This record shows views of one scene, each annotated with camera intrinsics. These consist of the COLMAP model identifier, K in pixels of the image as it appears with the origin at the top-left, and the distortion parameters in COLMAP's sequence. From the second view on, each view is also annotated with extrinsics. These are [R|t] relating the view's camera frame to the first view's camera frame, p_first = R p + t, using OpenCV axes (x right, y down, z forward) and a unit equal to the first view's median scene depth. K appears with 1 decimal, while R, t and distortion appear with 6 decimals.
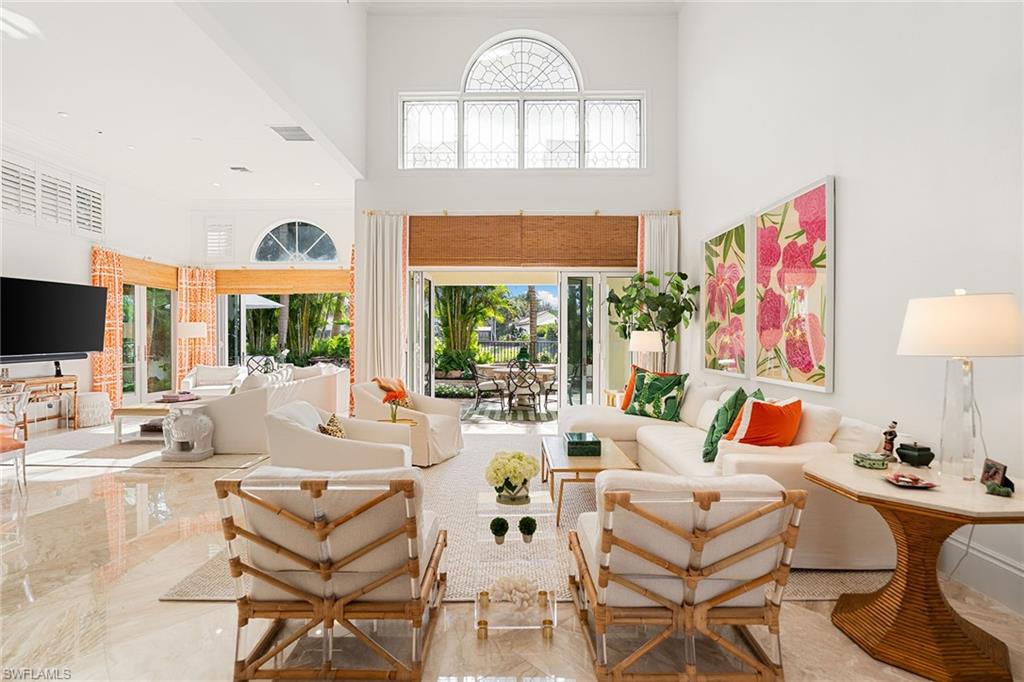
lens RADIAL K [[465.0, 0, 504.6], [0, 465.0, 342.6], [0, 0, 1]] dist [0.002871, 0.000139]
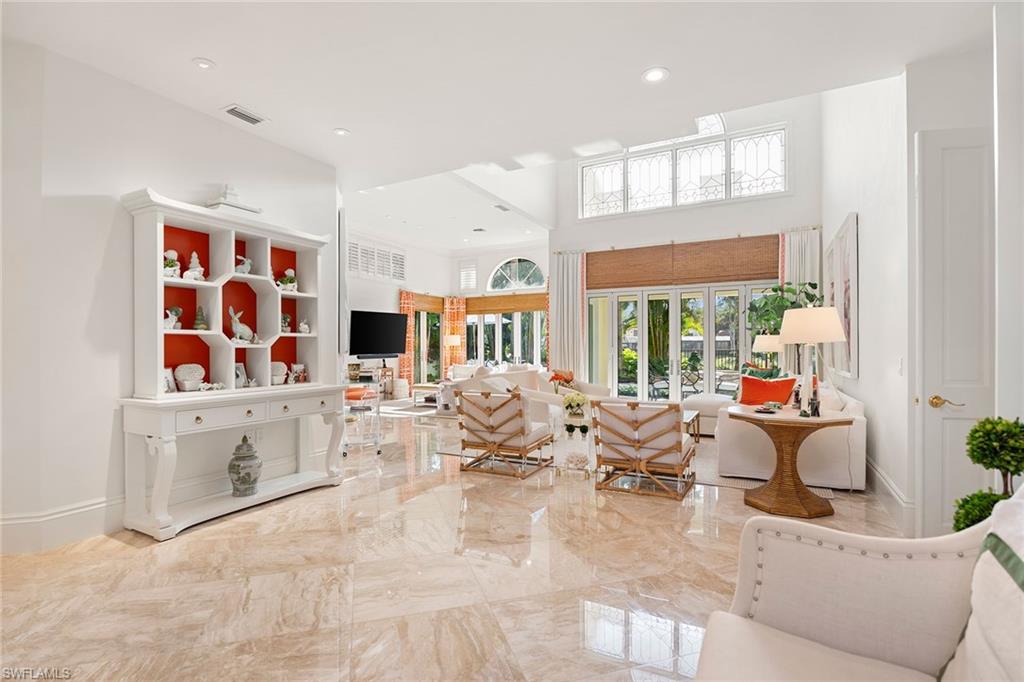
lens RADIAL K [[483.2, 0, 520.8], [0, 483.2, 345.2], [0, 0, 1]] dist [0.032320, 0.000123]
pose [[0.898148, -0.007578, -0.439628, 0.240892], [-0.000670, 0.999827, -0.018601, 0.021344], [0.439692, 0.017001, 0.897987, -0.338159]]
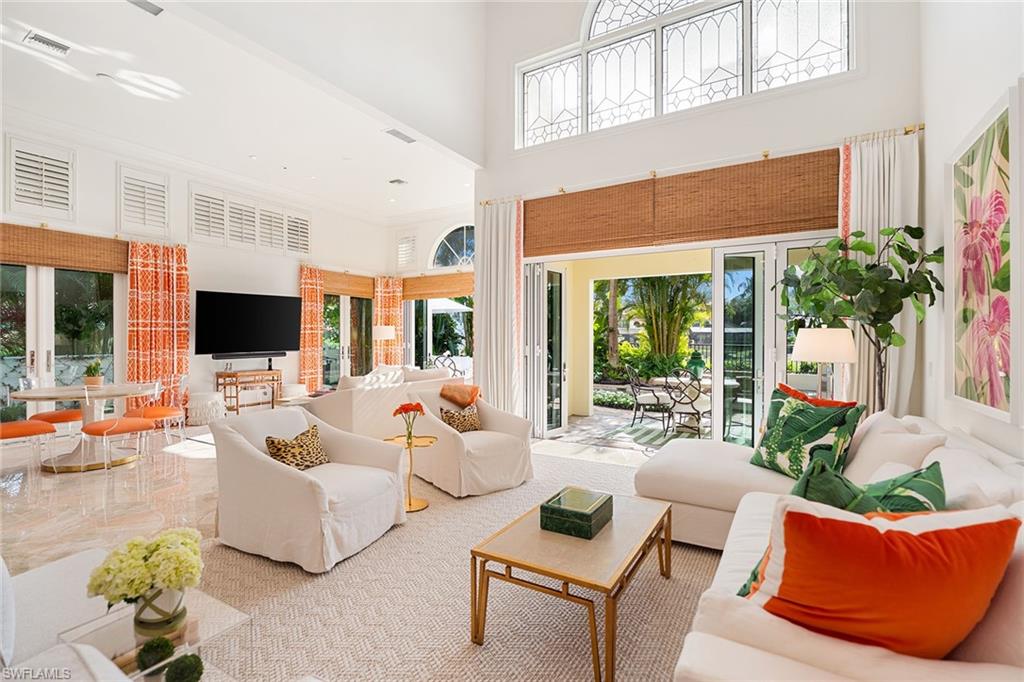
lens RADIAL K [[465.0, 0, 514.2], [0, 465.0, 340.4], [0, 0, 1]] dist [0.002871, 0.000139]
pose [[0.870148, 0.001233, -0.492789, 0.212949], [-0.006204, 0.999945, -0.008453, -0.000833], [0.492751, 0.010413, 0.870108, 0.230140]]
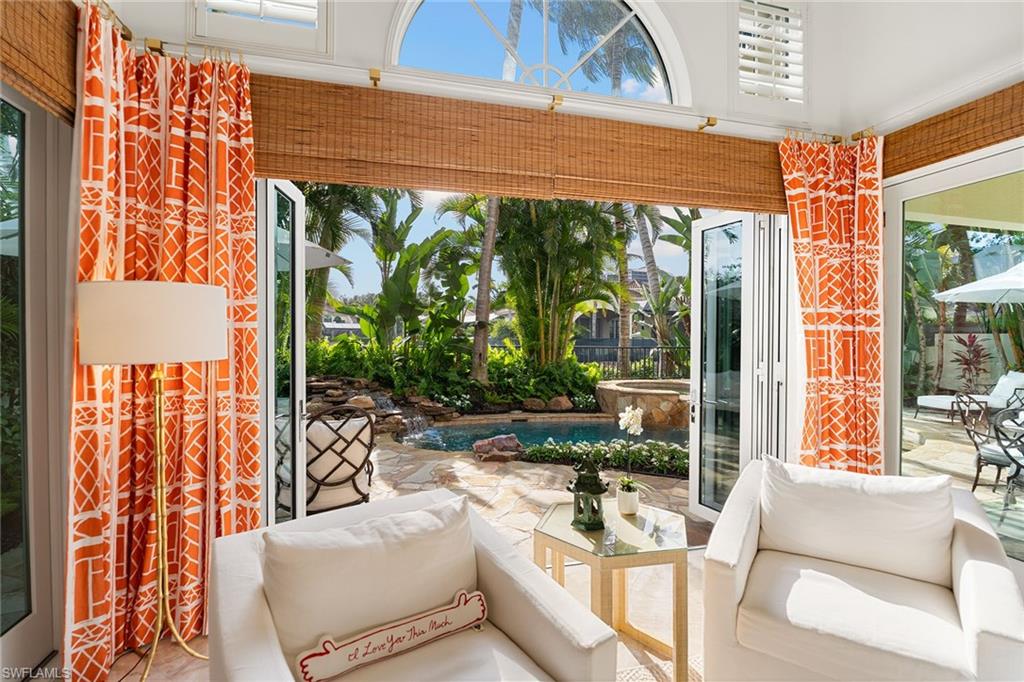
lens RADIAL K [[477.9, 0, 502.3], [0, 477.9, 341.4], [0, 0, 1]] dist [-0.000885, 0.000222]
pose [[0.966595, -0.001198, 0.256307, -0.765429], [0.000616, 0.999997, 0.002351, -0.025764], [-0.256309, -0.002115, 0.966593, 1.002822]]
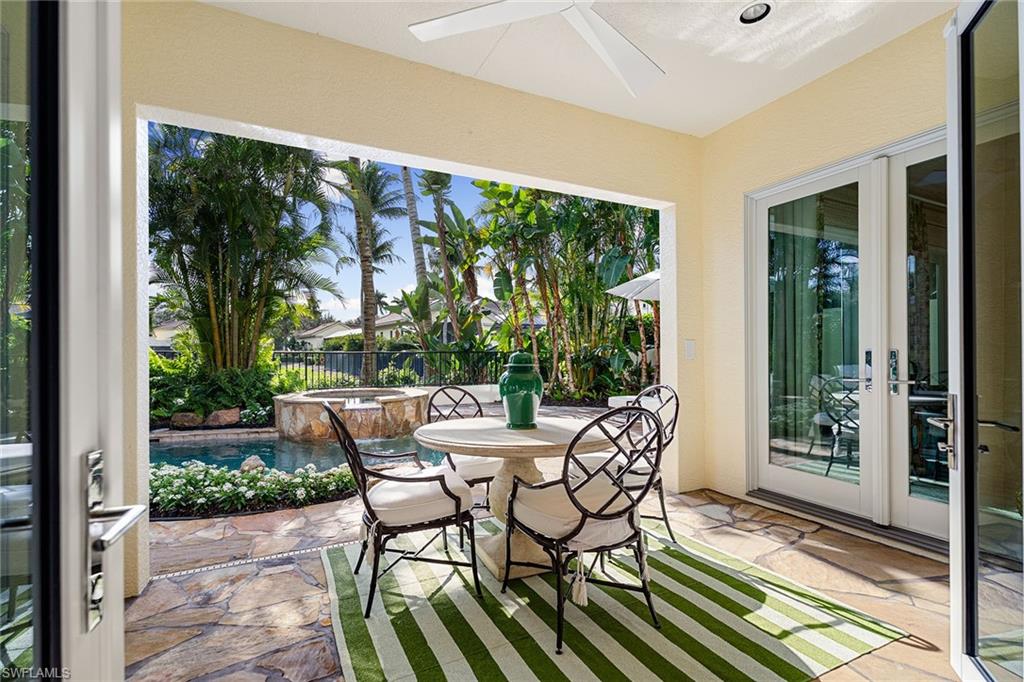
lens RADIAL K [[465.0, 0, 501.7], [0, 465.0, 349.3], [0, 0, 1]] dist [0.002871, 0.000139]
pose [[0.899257, -0.003895, 0.437404, -0.137710], [0.012106, 0.999799, -0.015985, 0.017155], [-0.437254, 0.019670, 0.899123, 0.984369]]
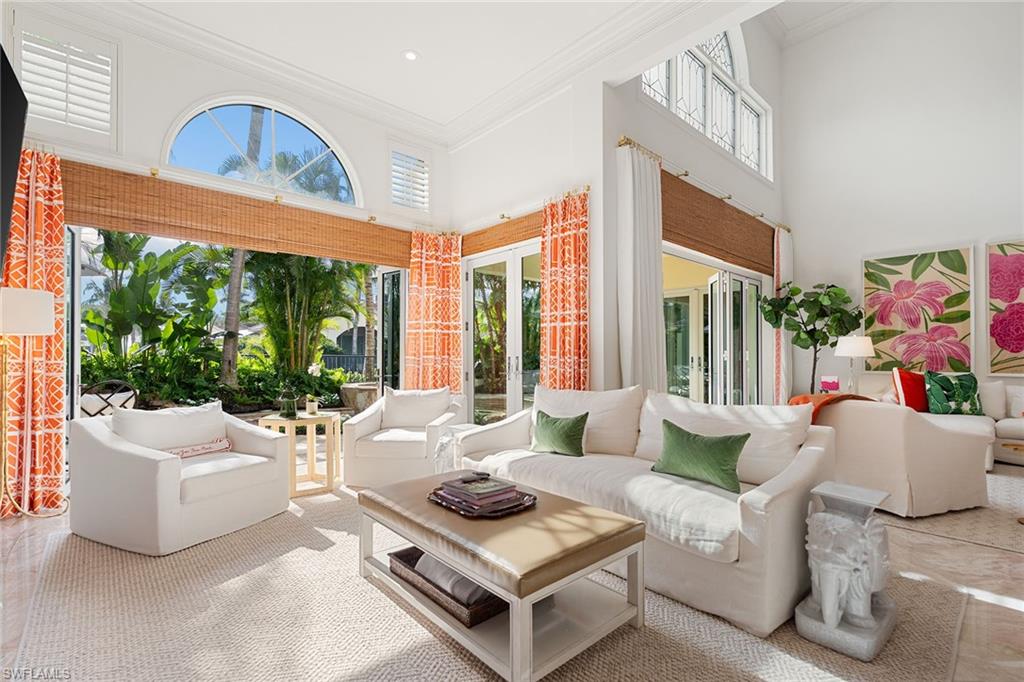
lens RADIAL K [[465.0, 0, 510.4], [0, 465.0, 353.0], [0, 0, 1]] dist [0.002871, 0.000139]
pose [[0.728269, 0.001705, 0.685289, -0.839315], [0.009415, 0.999878, -0.012494, 0.014813], [-0.685226, 0.015551, 0.728164, 0.651333]]
